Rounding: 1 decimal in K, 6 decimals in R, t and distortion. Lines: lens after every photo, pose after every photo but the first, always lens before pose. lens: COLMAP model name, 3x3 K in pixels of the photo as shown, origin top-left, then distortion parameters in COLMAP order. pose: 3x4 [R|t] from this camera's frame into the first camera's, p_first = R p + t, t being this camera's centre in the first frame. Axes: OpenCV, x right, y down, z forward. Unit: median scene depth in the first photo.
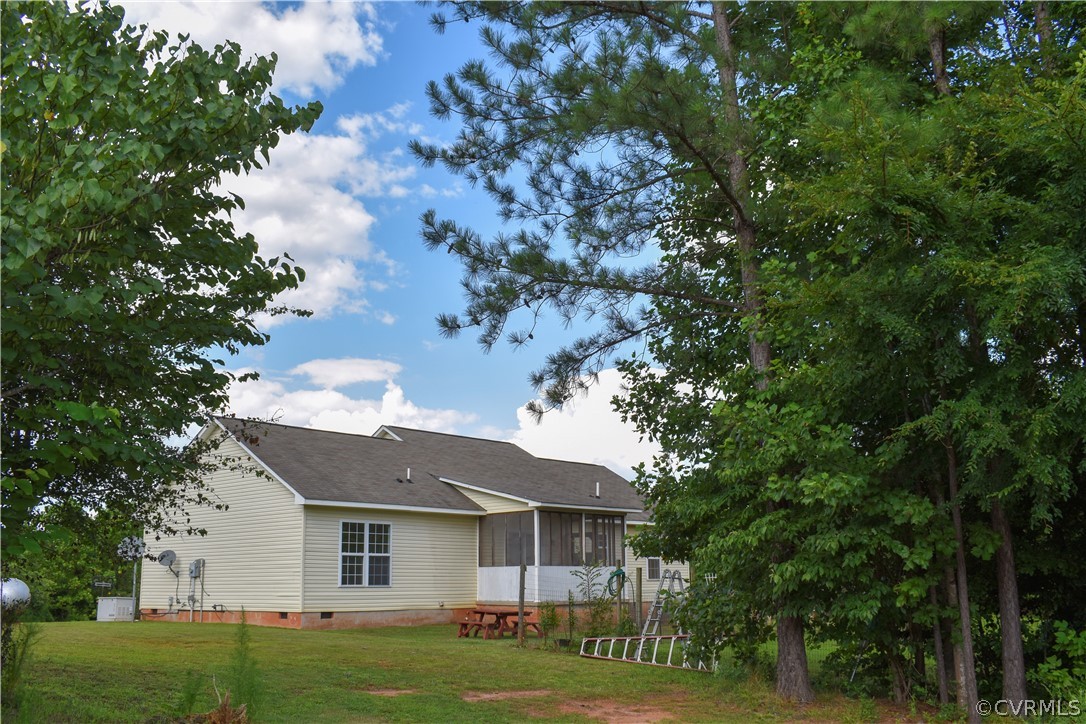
lens RADIAL K [[1070.9, 0, 543.0], [0, 1070.9, 362.0], [0, 0, 1]] dist [-0.054544, 0.006150]
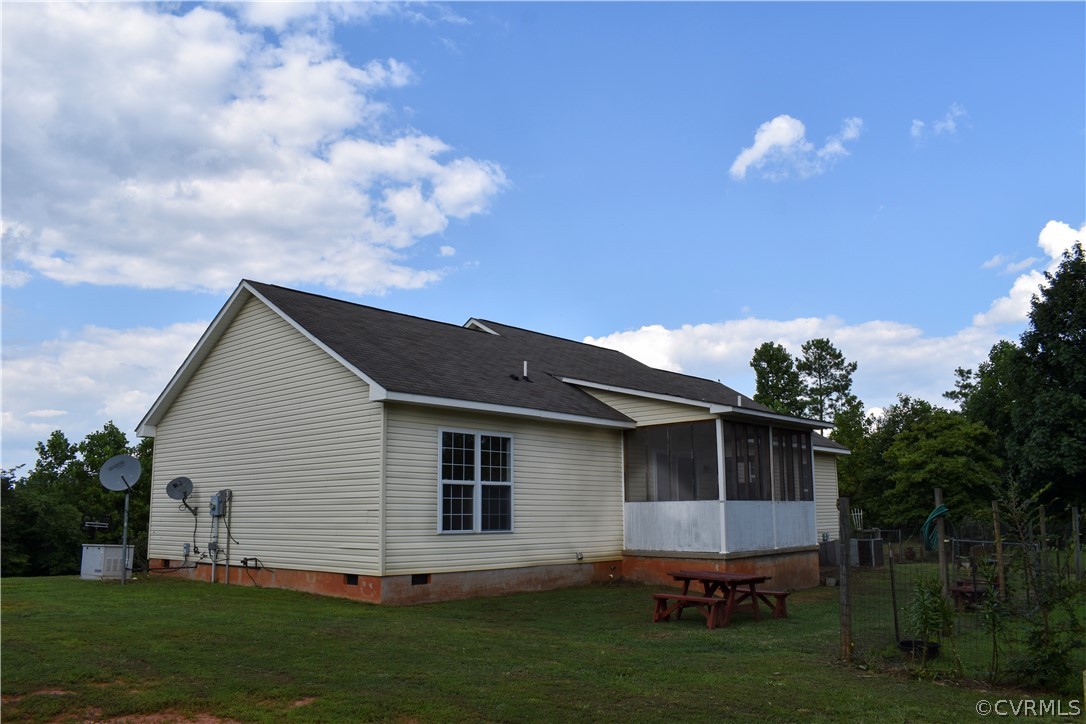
lens RADIAL K [[852.5, 0, 543.0], [0, 852.5, 362.0], [0, 0, 1]] dist [-0.086503, 0.016044]
pose [[0.999965, 0.003072, 0.007830, -0.128594], [-0.003282, 0.999630, 0.027002, 0.091955], [-0.007745, -0.027027, 0.999605, 0.481221]]
